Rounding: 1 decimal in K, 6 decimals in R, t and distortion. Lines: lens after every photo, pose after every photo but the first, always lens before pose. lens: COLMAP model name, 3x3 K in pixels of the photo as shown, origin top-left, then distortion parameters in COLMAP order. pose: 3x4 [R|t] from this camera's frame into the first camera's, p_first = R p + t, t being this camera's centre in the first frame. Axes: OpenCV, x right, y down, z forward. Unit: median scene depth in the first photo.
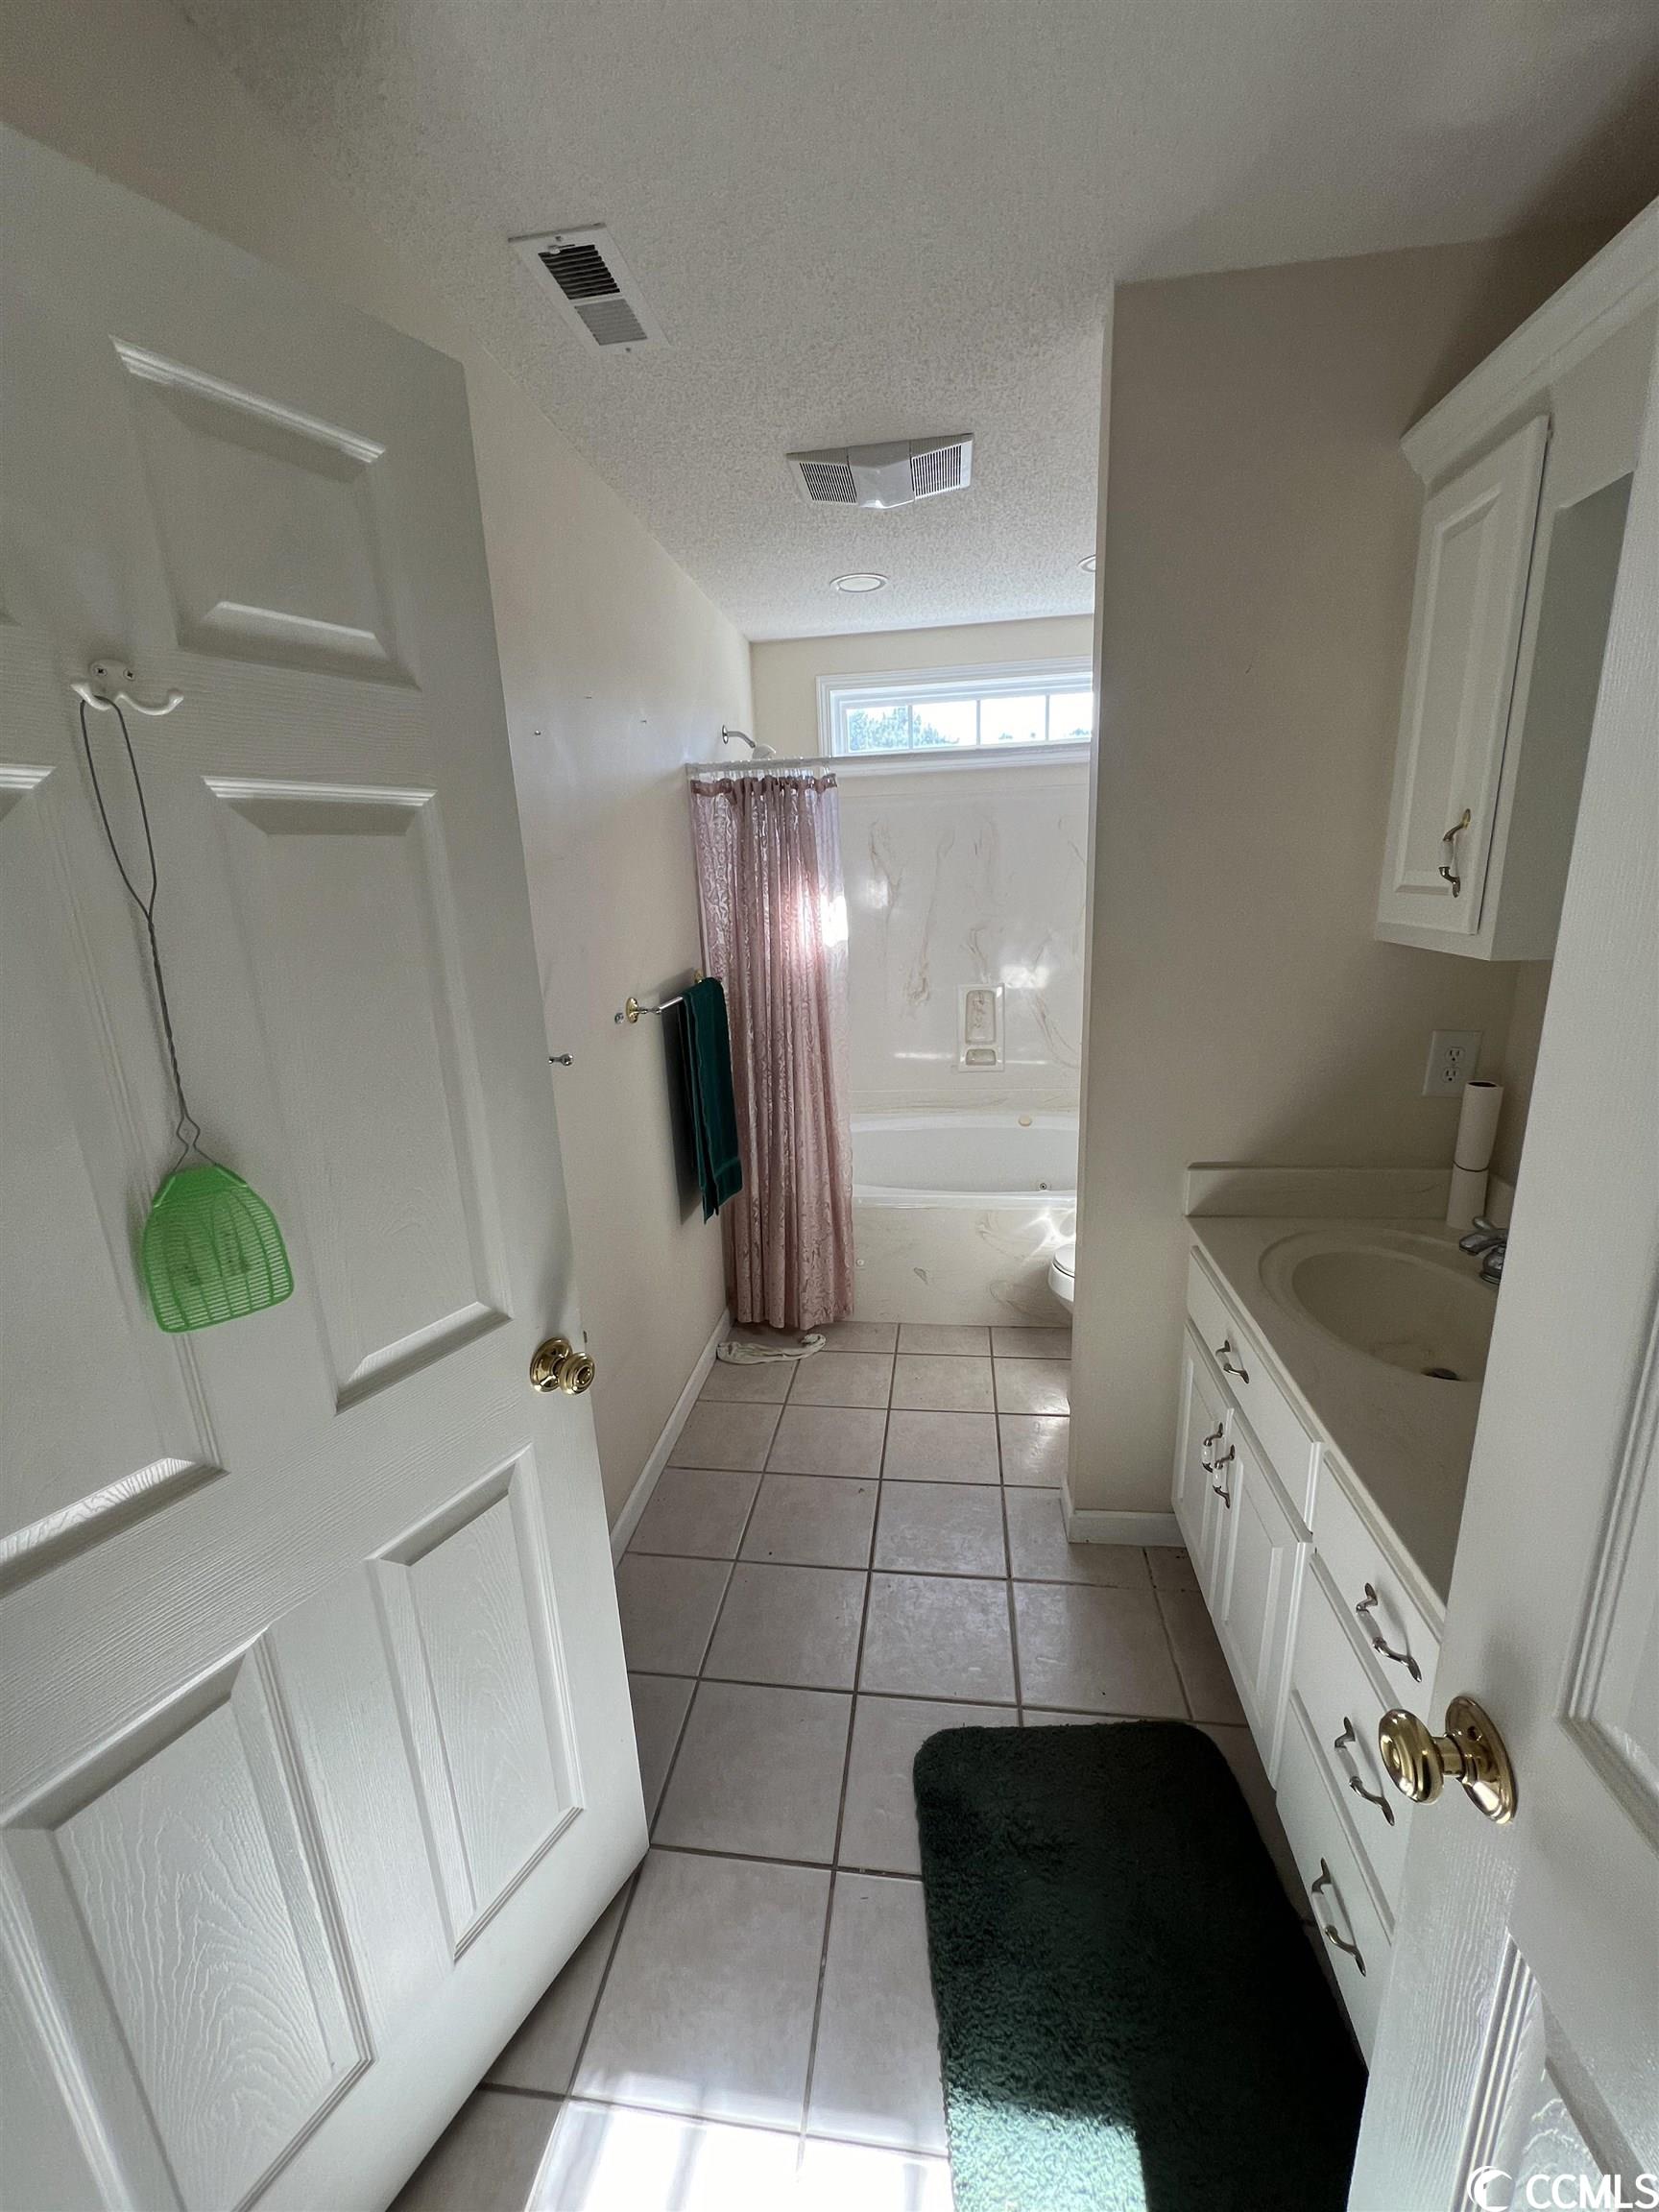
lens RADIAL K [[887.3, 0, 827.3], [0, 887.3, 1104.9], [0, 0, 1]] dist [-0.005933, 0.000361]
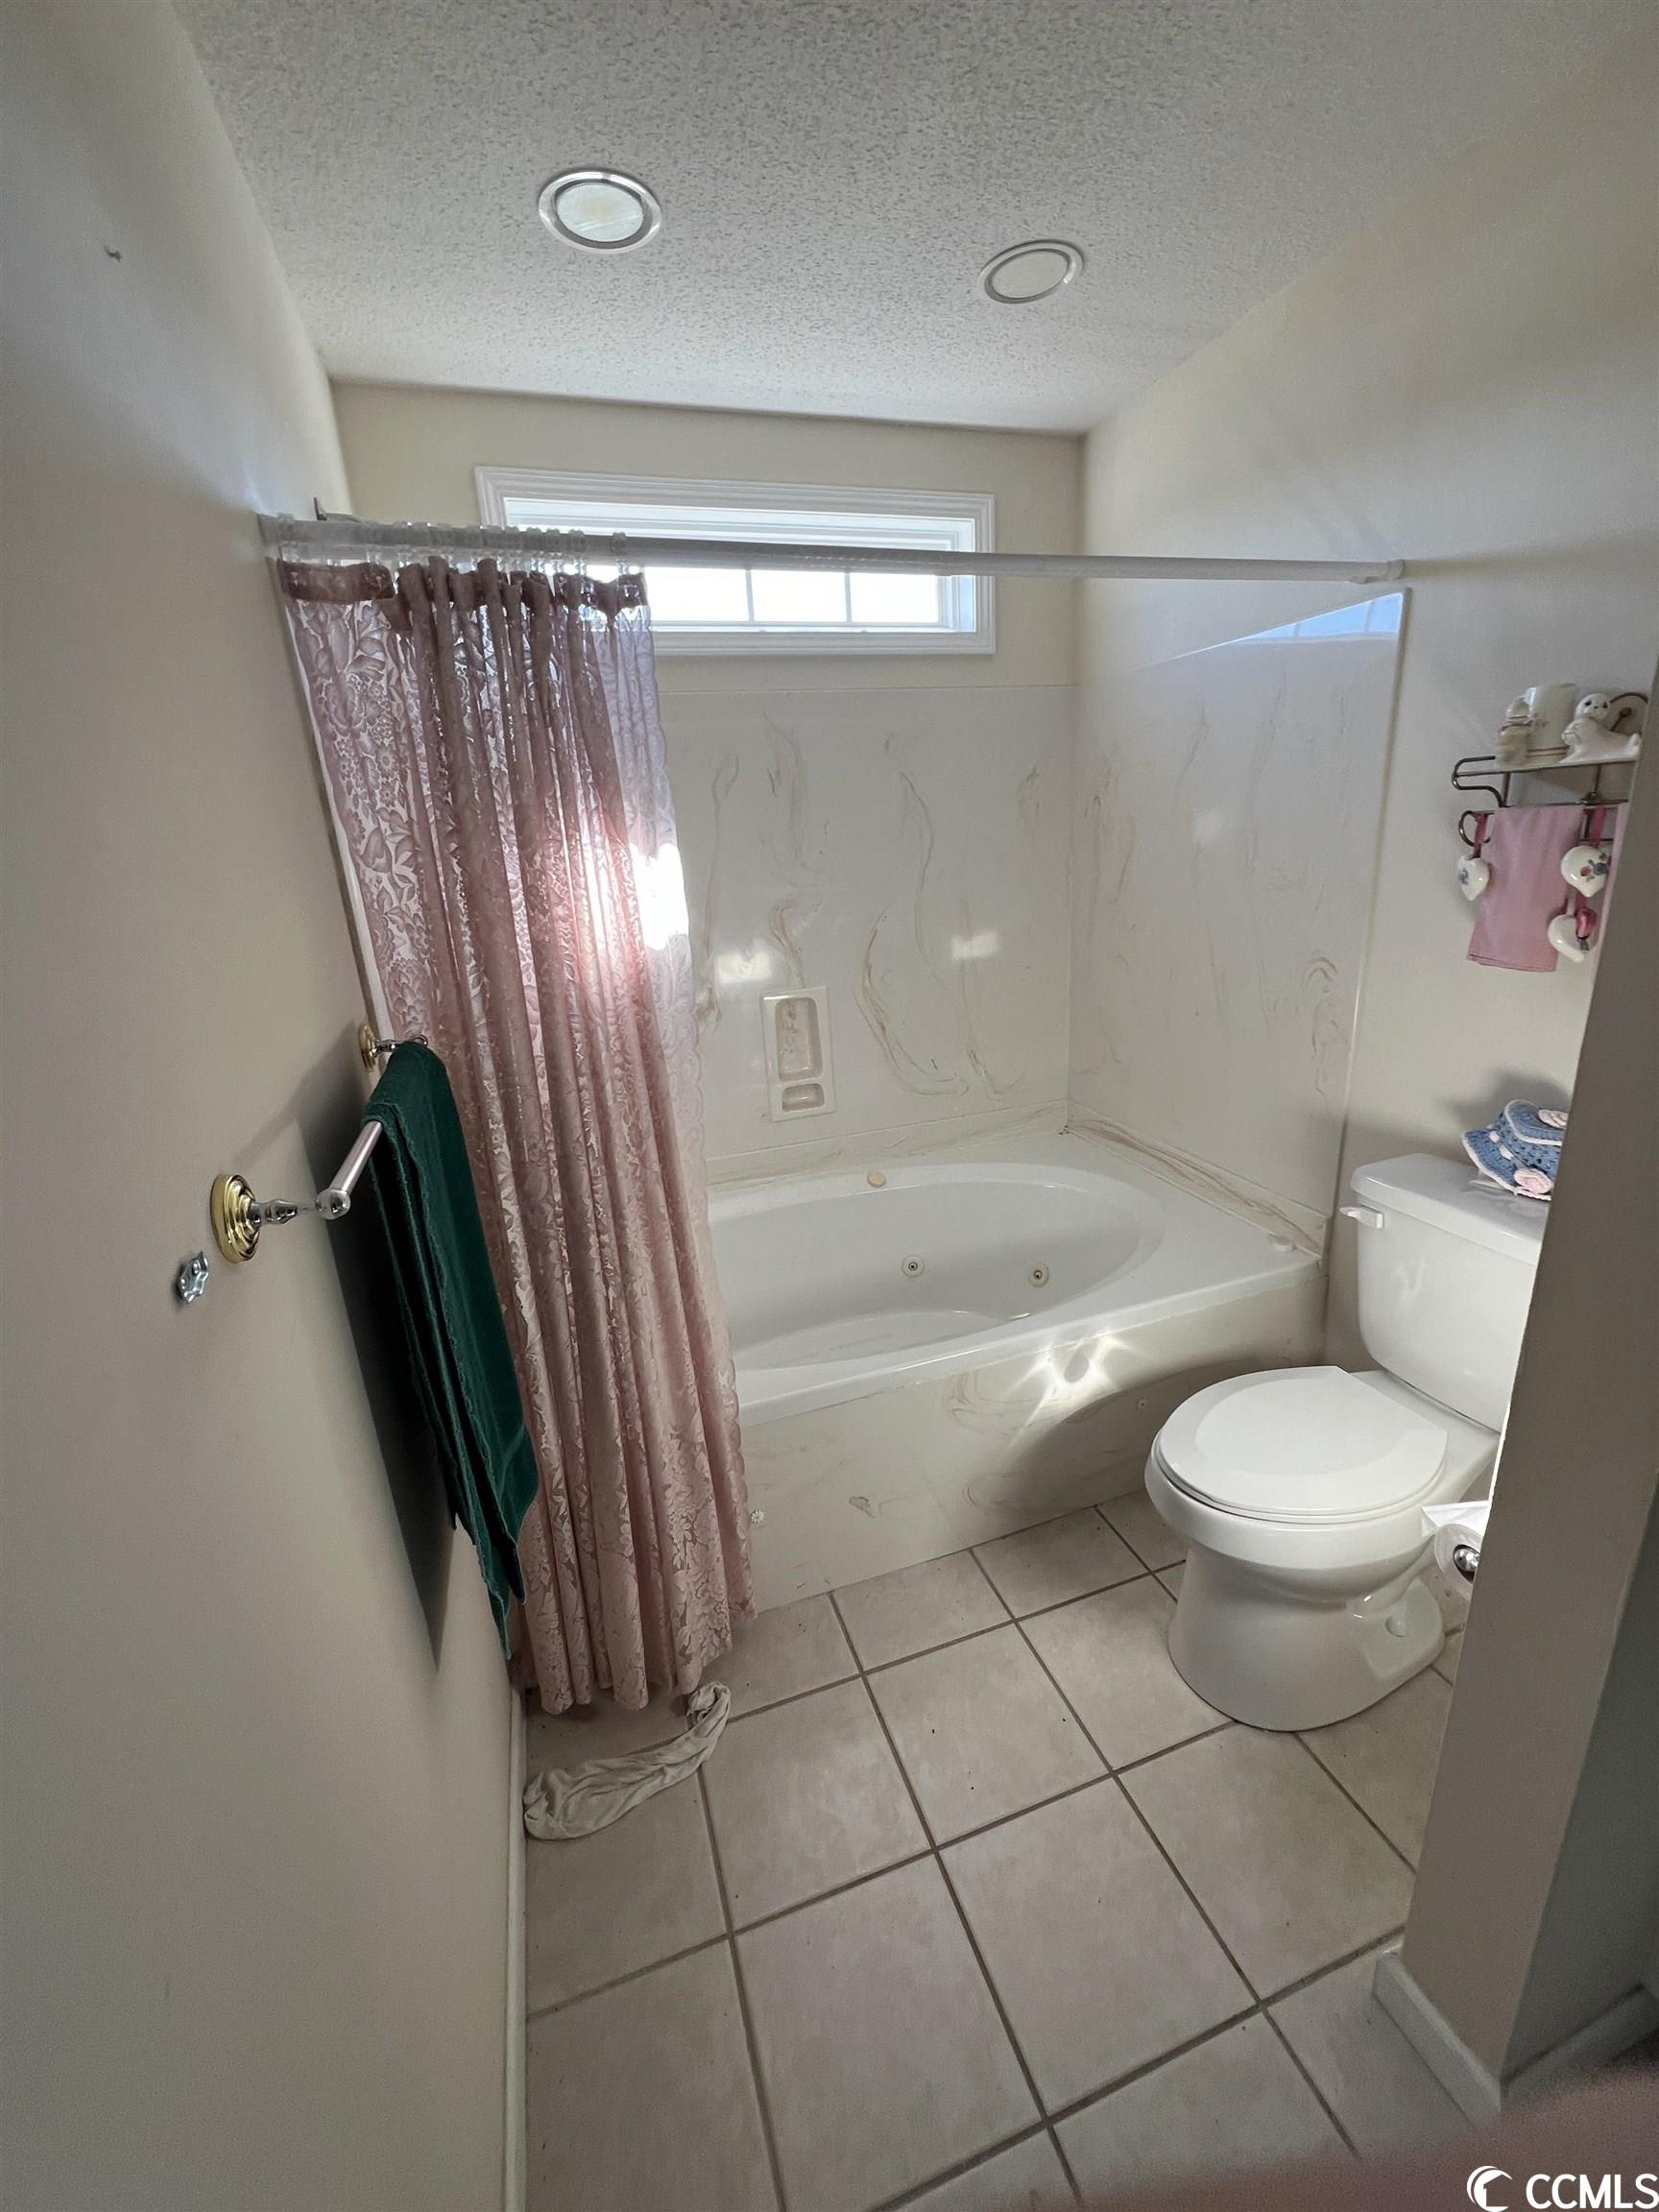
lens RADIAL K [[887.3, 0, 831.7], [0, 887.3, 1104.6], [0, 0, 1]] dist [-0.005933, 0.000361]
pose [[0.897240, -0.140366, 0.418637, -0.124012], [0.134925, 0.989934, 0.042740, -0.100229], [-0.420422, 0.018137, 0.907147, 0.509570]]
